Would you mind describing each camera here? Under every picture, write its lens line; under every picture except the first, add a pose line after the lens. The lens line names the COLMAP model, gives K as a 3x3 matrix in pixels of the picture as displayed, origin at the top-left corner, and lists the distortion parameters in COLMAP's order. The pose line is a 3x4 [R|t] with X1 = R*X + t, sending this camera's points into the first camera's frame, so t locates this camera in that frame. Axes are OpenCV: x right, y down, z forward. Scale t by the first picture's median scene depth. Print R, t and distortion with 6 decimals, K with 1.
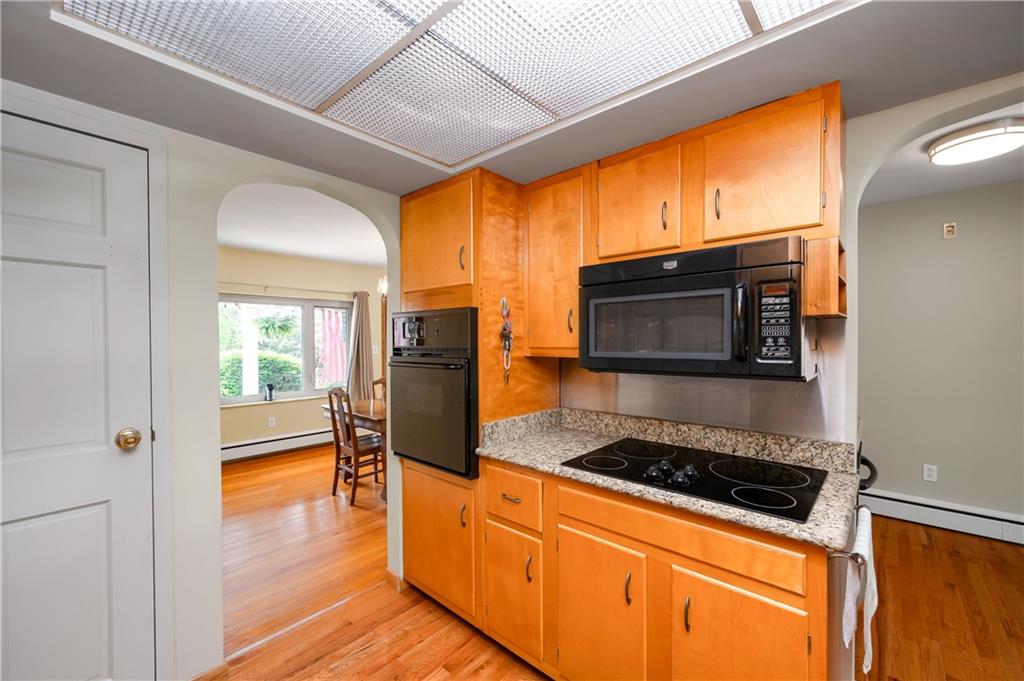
lens RADIAL K [[416.4, 0, 509.6], [0, 416.4, 342.4], [0, 0, 1]] dist [0.000865, -0.000127]
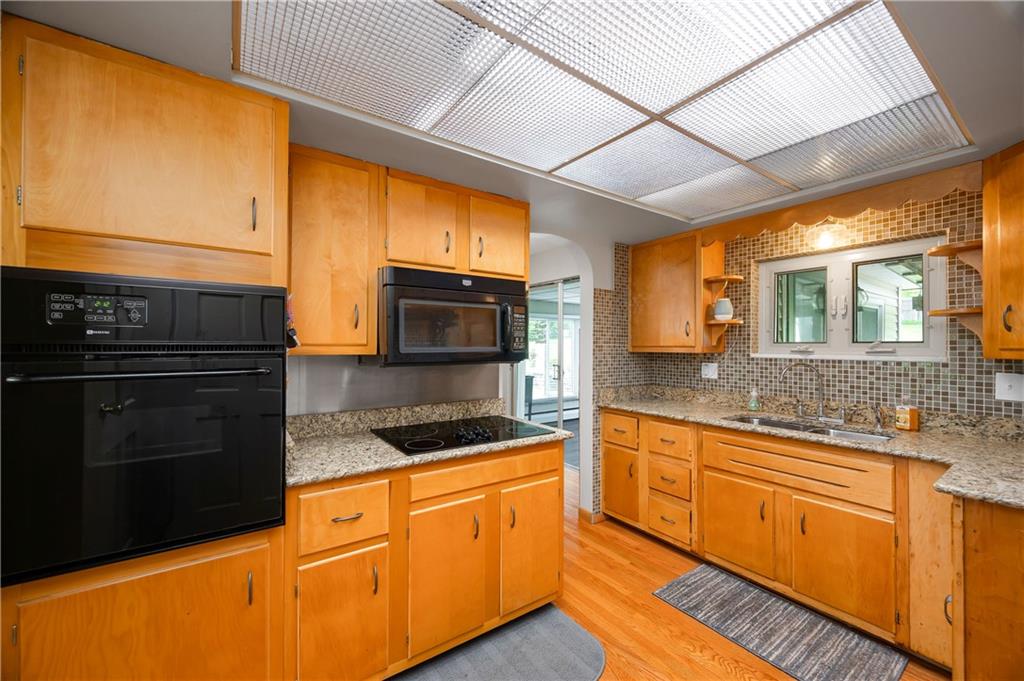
lens RADIAL K [[416.4, 0, 511.3], [0, 416.4, 342.9], [0, 0, 1]] dist [0.000865, -0.000127]
pose [[0.213316, 0.007485, 0.976955, -0.817405], [-0.001930, 0.999972, -0.007240, 0.017940], [-0.976981, -0.000341, 0.213325, 0.511417]]
